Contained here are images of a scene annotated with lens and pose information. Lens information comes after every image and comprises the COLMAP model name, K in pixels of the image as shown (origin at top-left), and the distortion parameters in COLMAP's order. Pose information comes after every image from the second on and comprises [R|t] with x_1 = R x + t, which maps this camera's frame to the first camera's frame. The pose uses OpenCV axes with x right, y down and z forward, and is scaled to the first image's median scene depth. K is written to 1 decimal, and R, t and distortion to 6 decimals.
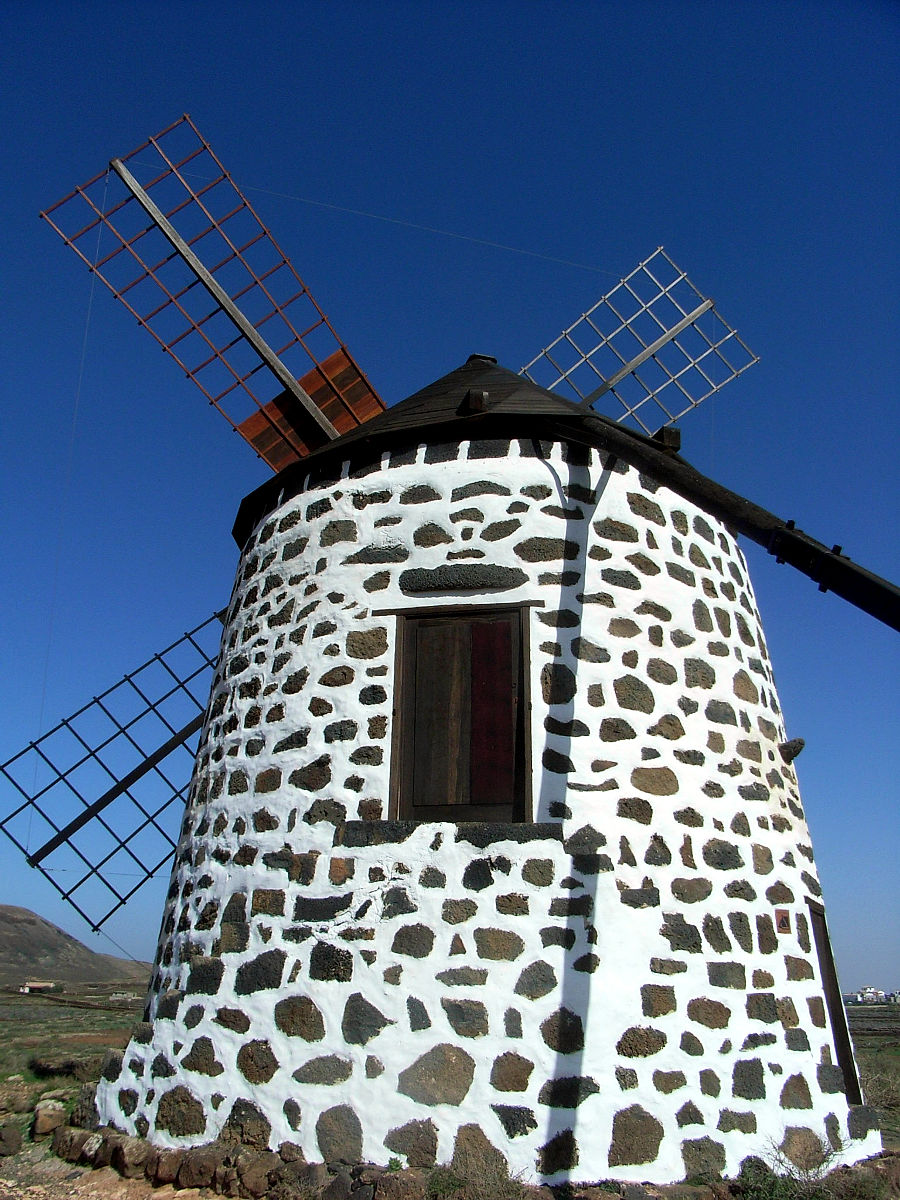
lens RADIAL K [[1019.1, 0, 450.0], [0, 1019.1, 600.0], [0, 0, 1]] dist [-0.154063, 0.123918]
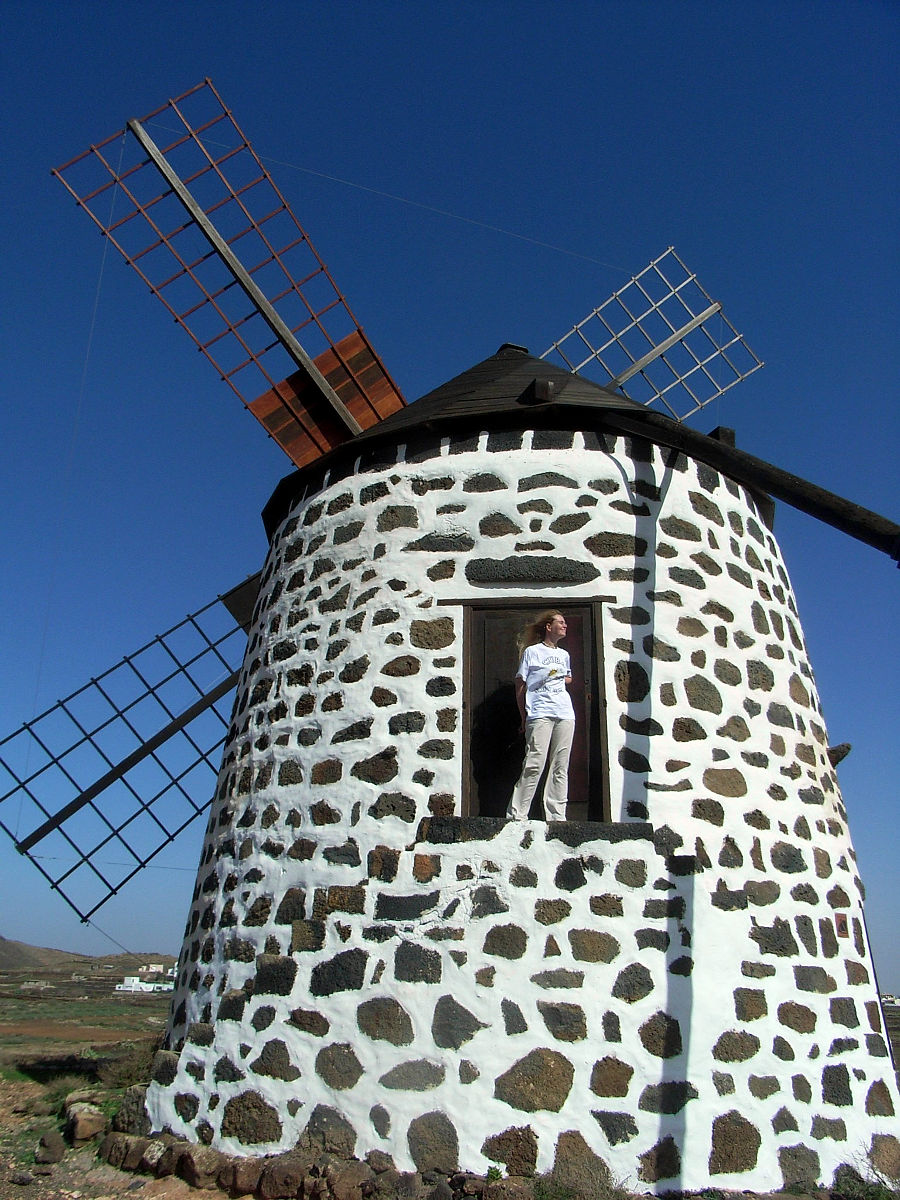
lens RADIAL K [[1021.6, 0, 450.0], [0, 1021.6, 600.0], [0, 0, 1]] dist [-0.153129, 0.135200]
pose [[0.996942, 0.039238, 0.067579, -0.138534], [-0.039693, 0.999197, 0.005402, 0.005222], [-0.067313, -0.008068, 0.997699, 0.029022]]
